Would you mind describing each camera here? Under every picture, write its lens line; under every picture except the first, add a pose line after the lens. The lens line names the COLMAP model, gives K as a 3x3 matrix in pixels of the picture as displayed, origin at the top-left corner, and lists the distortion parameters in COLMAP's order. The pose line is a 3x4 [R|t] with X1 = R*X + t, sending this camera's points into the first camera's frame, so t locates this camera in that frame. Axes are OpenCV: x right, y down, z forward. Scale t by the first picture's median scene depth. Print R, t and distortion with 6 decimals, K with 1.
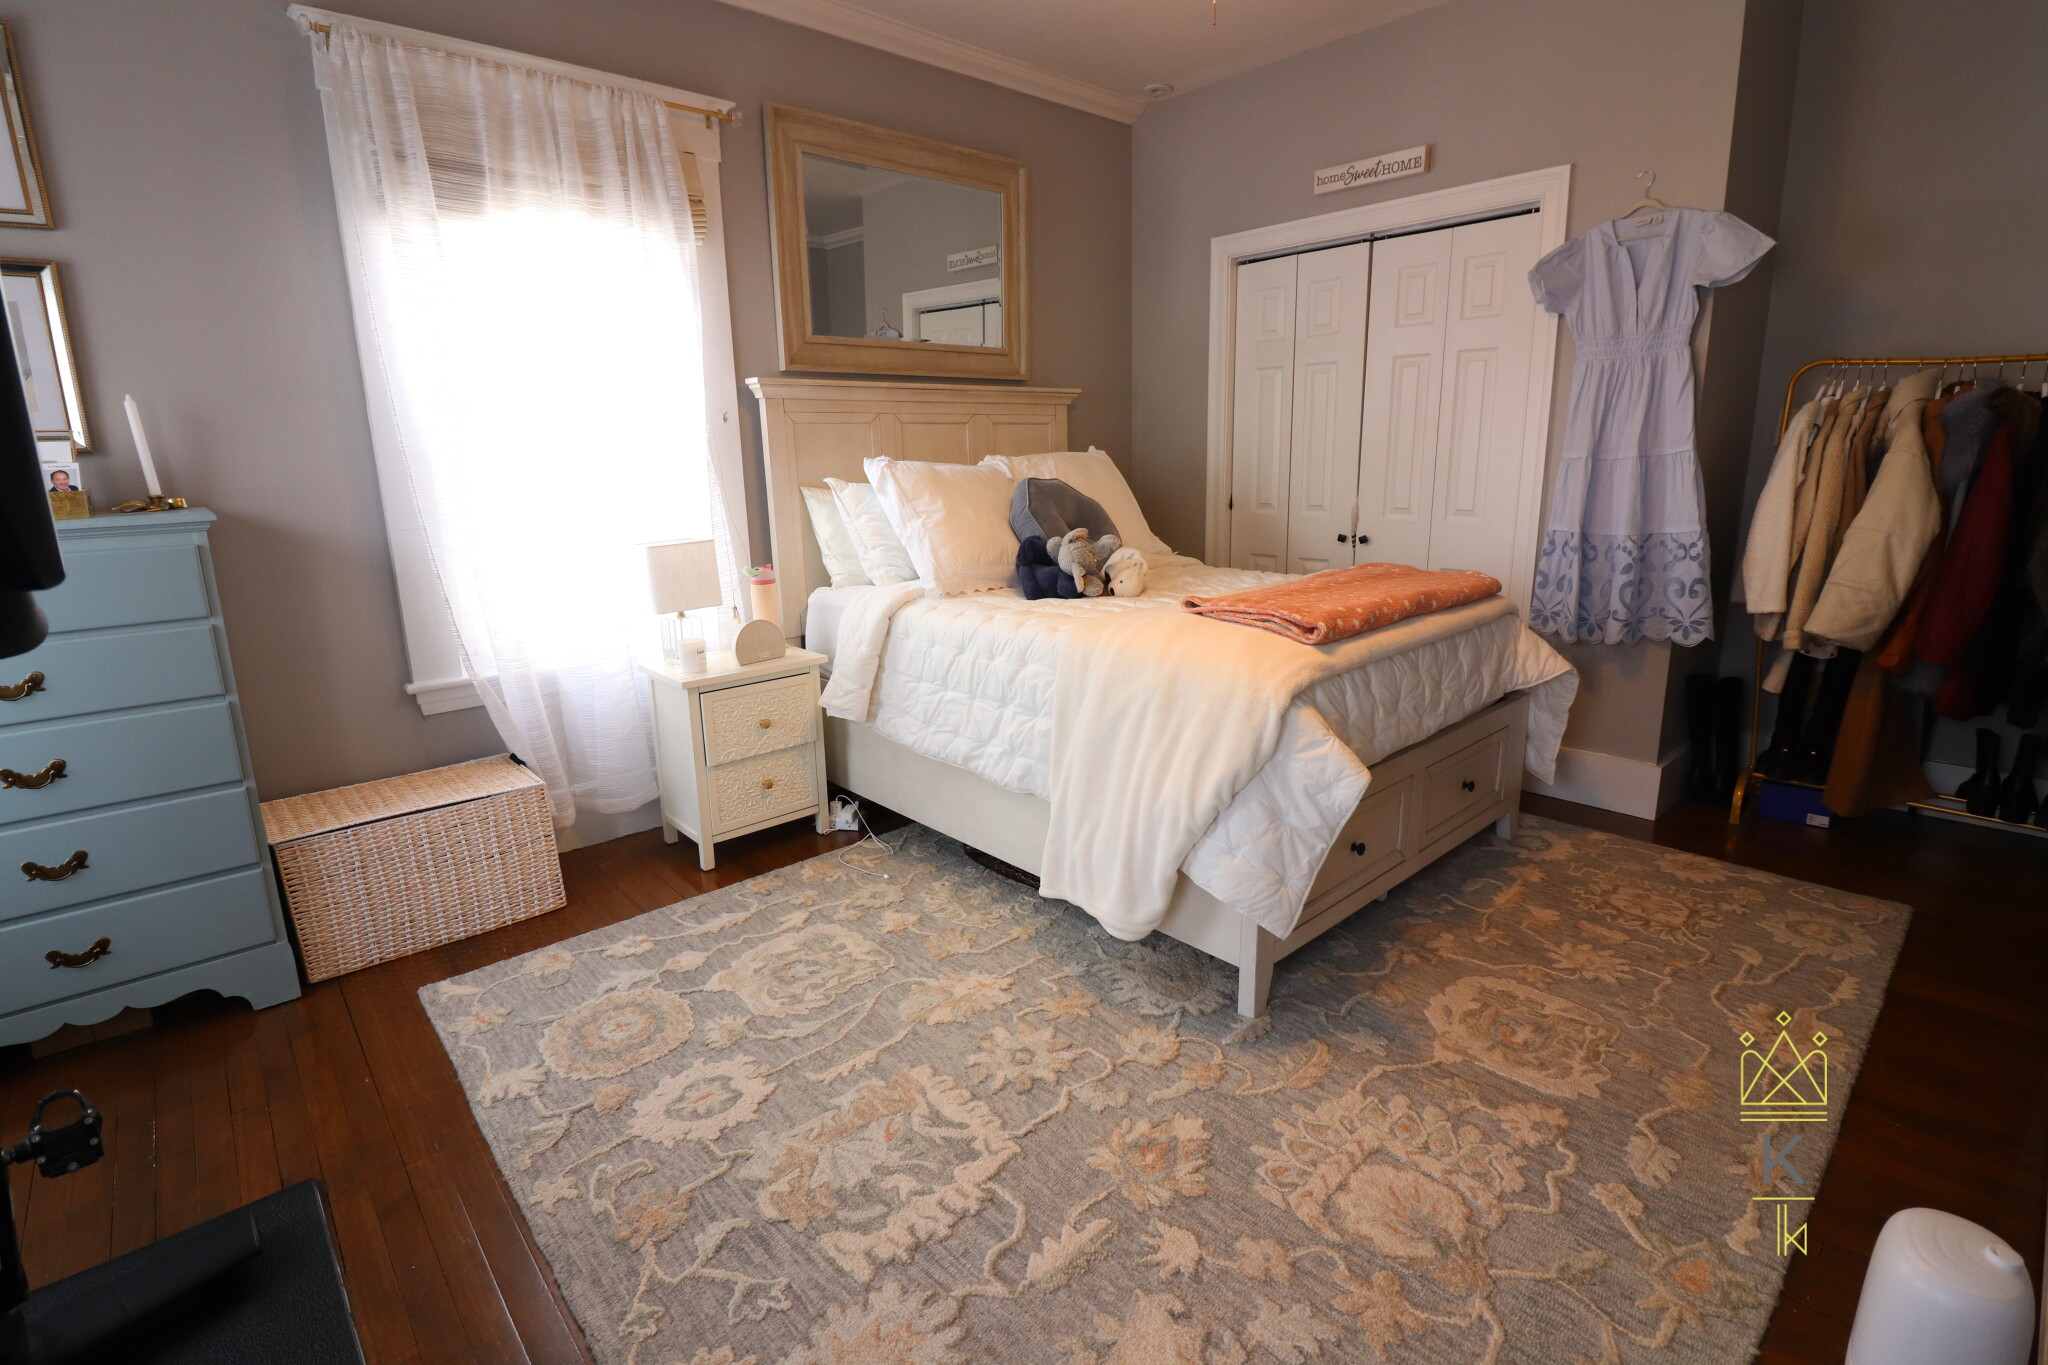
lens RADIAL K [[950.9, 0, 1020.0], [0, 950.9, 659.7], [0, 0, 1]] dist [0.000448, -0.012387]
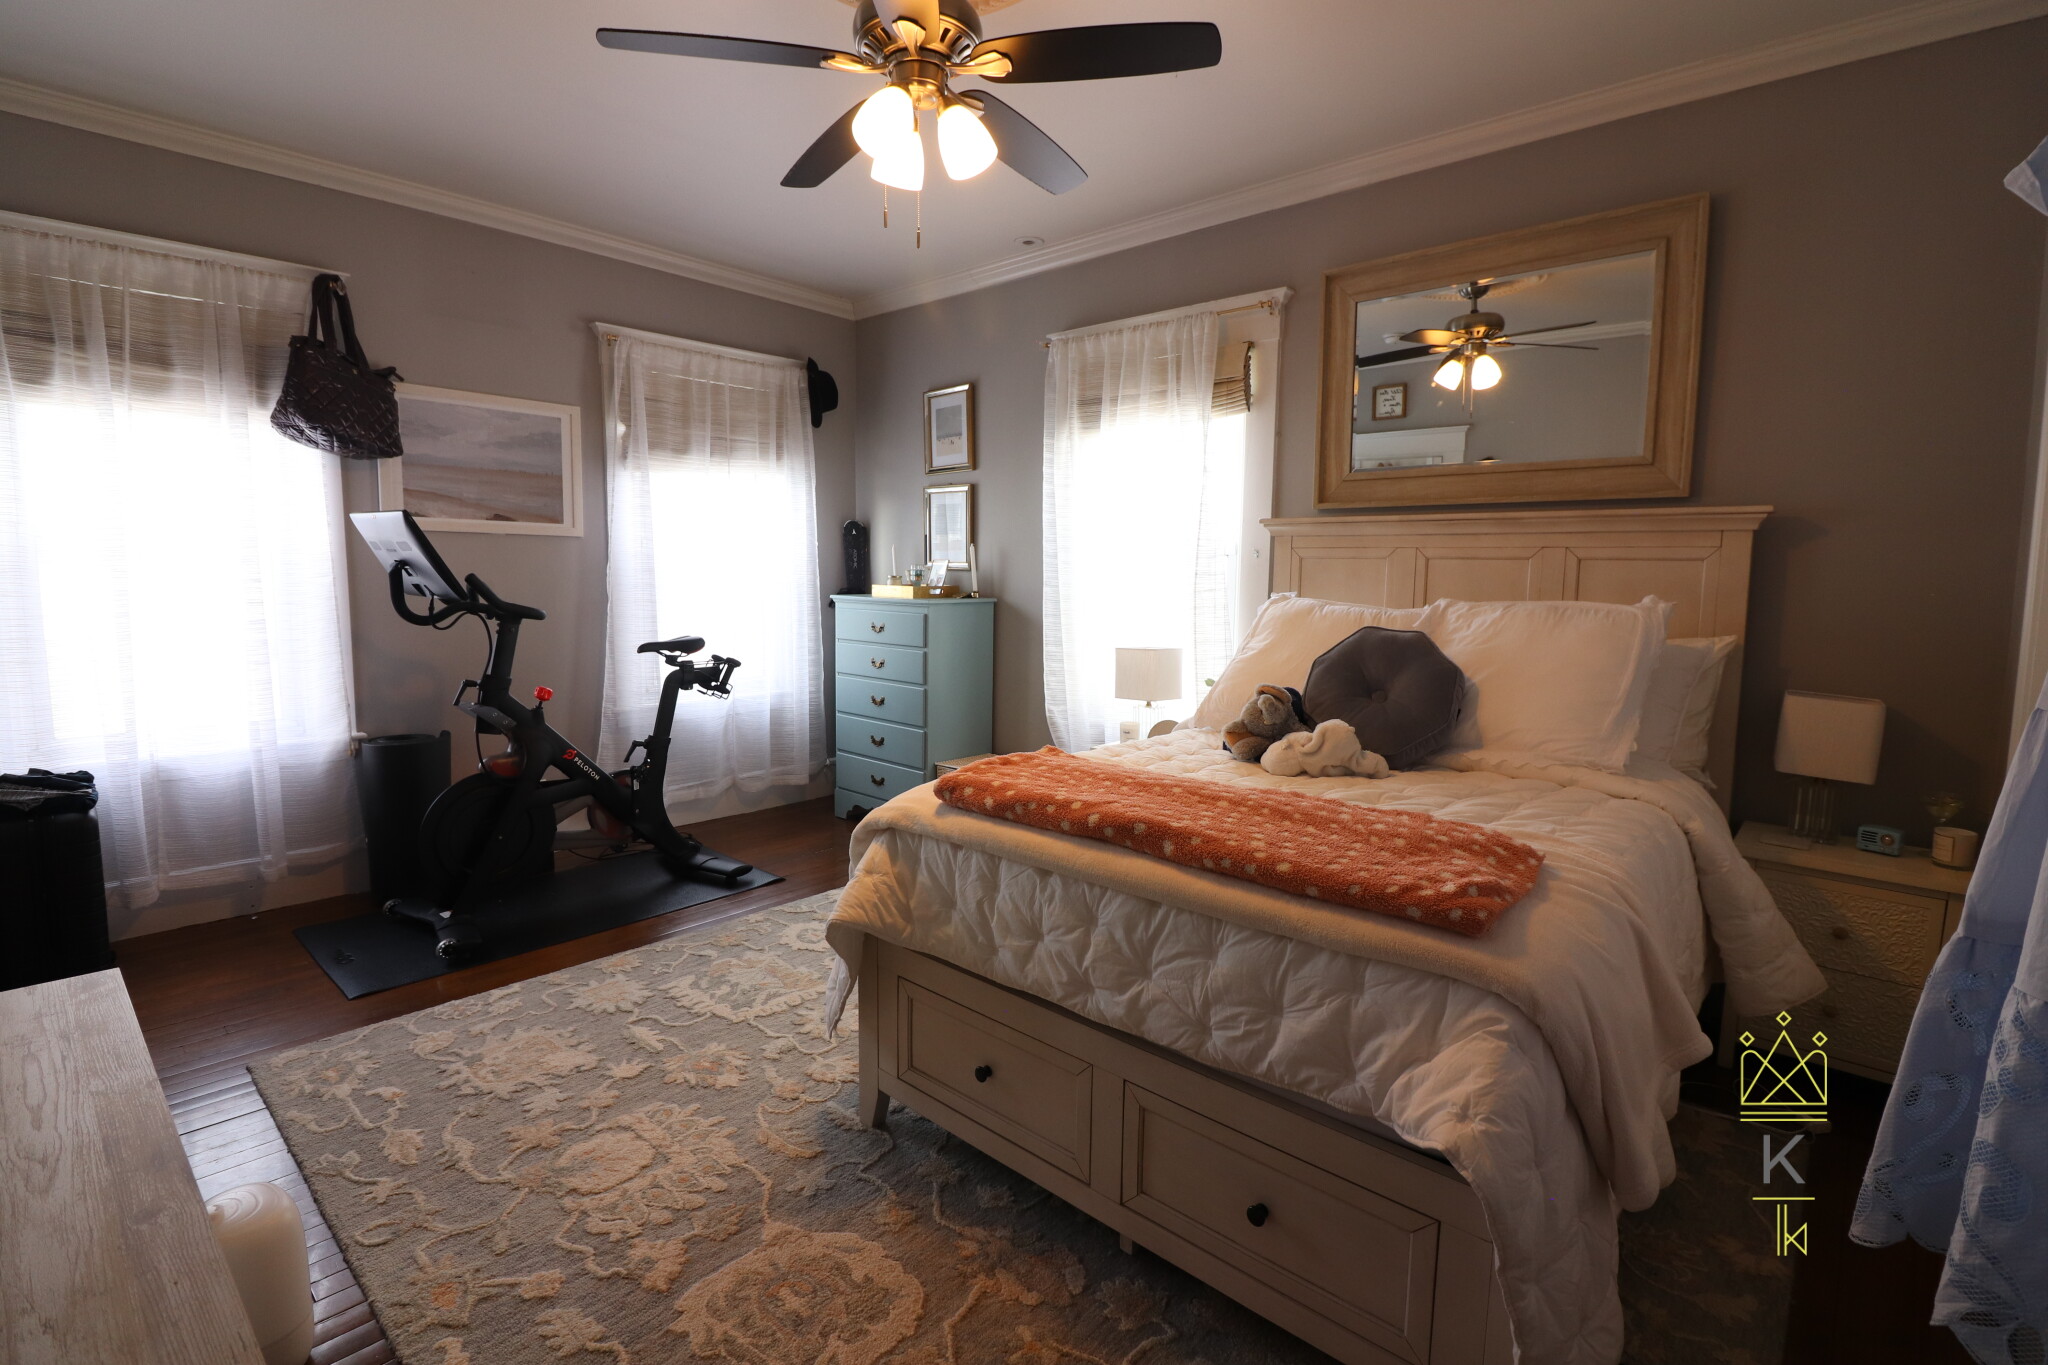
lens RADIAL K [[943.7, 0, 1009.6], [0, 943.7, 656.8], [0, 0, 1]] dist [0.001498, -0.010998]
pose [[0.094380, 0.117312, -0.988600, 1.121239], [-0.228771, 0.969014, 0.093147, -0.236003], [0.968894, 0.217372, 0.118293, 0.832488]]
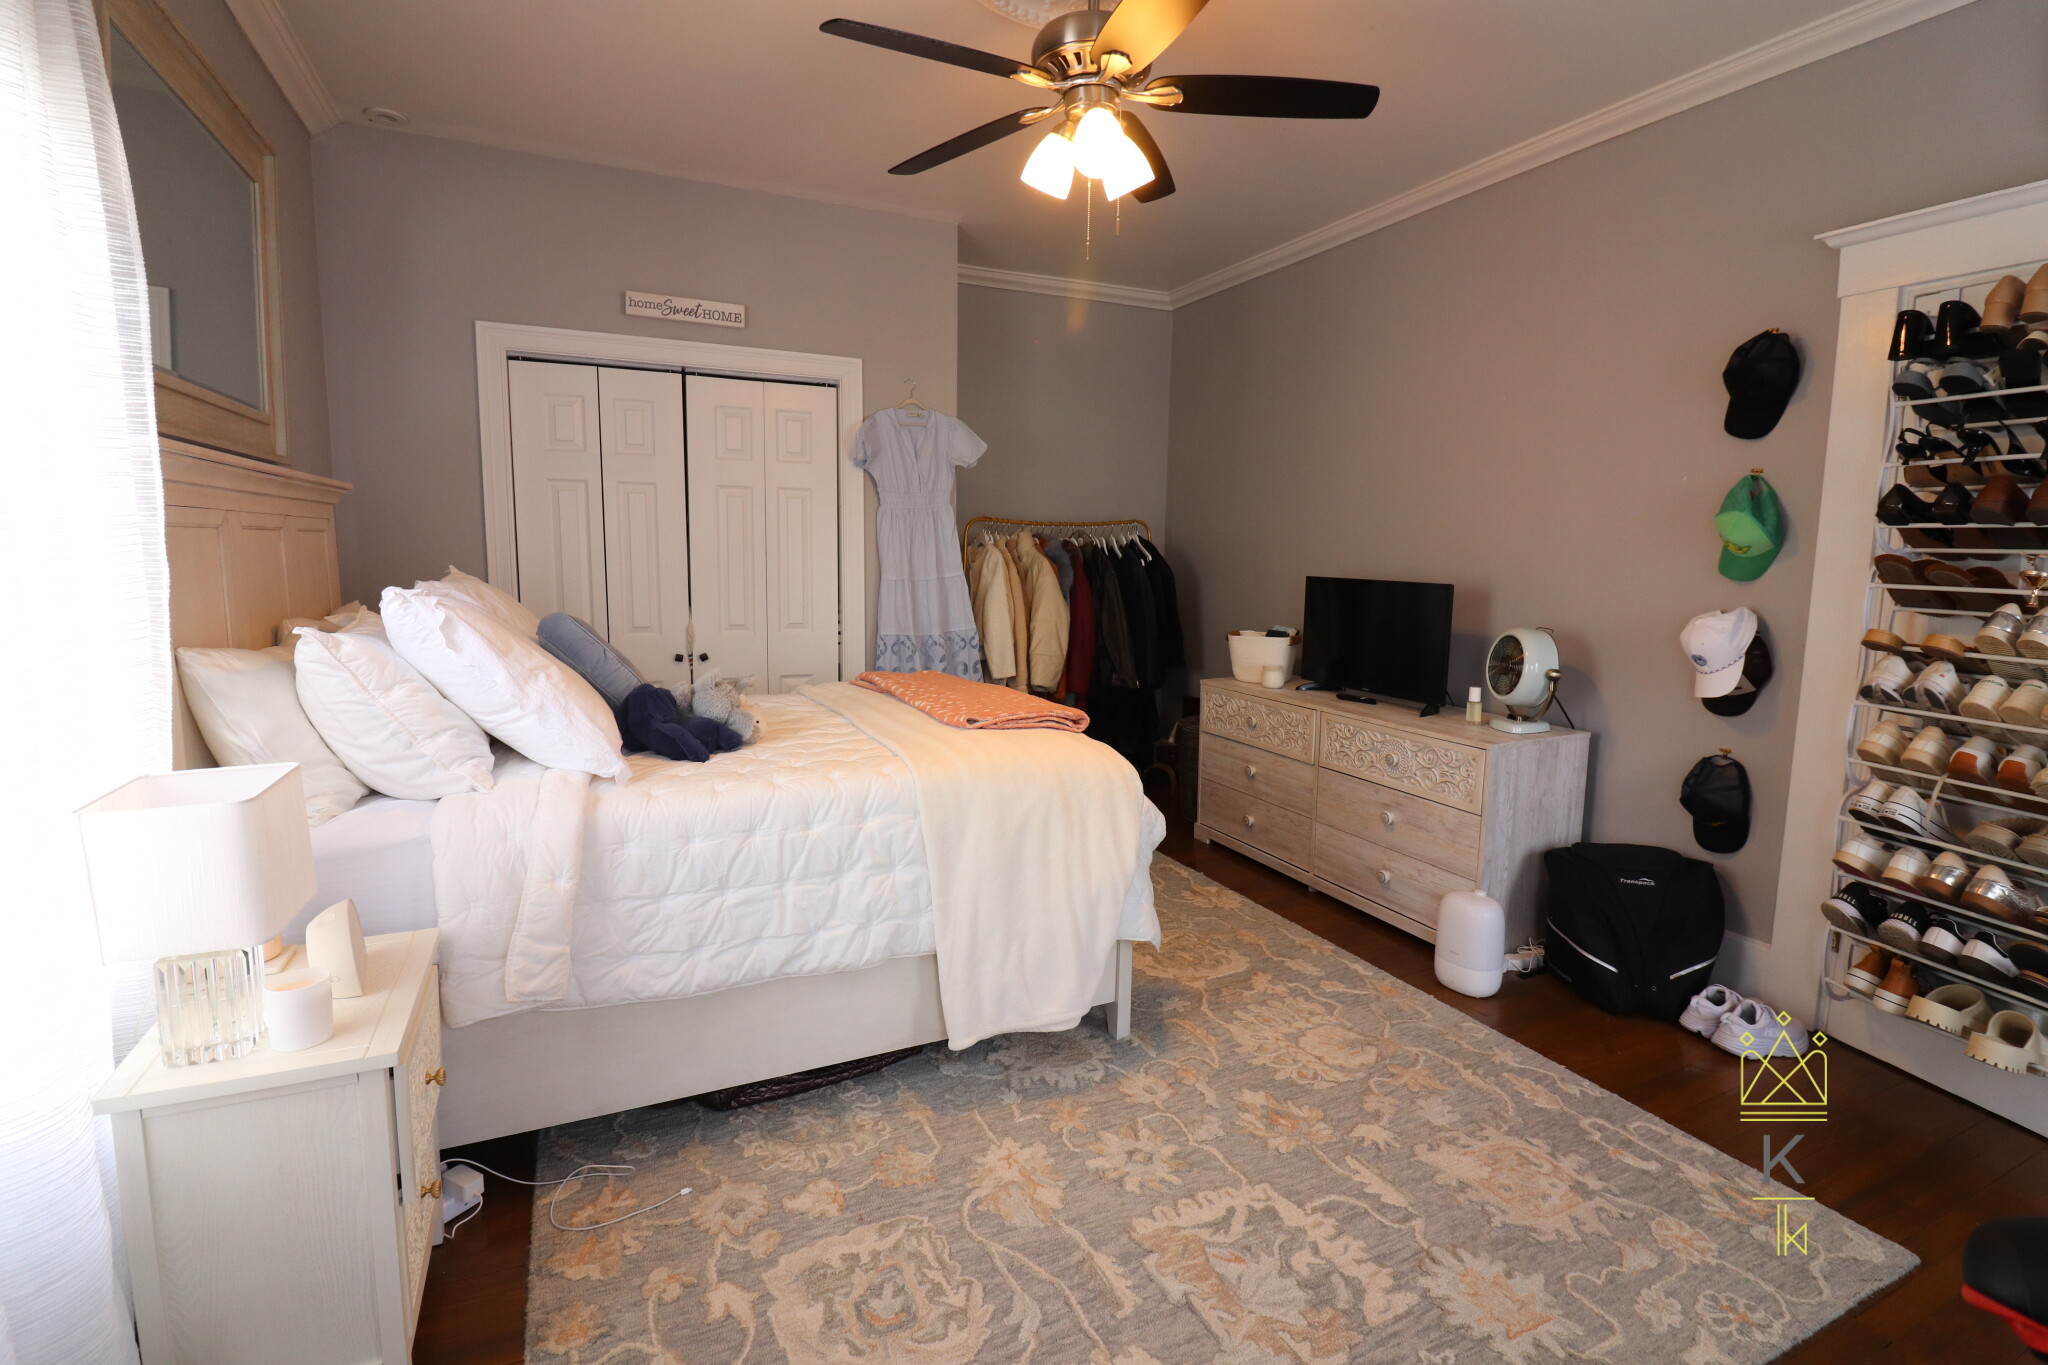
lens RADIAL K [[950.9, 0, 1020.0], [0, 950.9, 659.7], [0, 0, 1]] dist [0.000448, -0.012387]
pose [[0.288879, -0.088760, 0.953242, -0.842456], [0.187642, 0.981630, 0.034538, -0.155678], [-0.938797, 0.168891, 0.300227, 0.611459]]
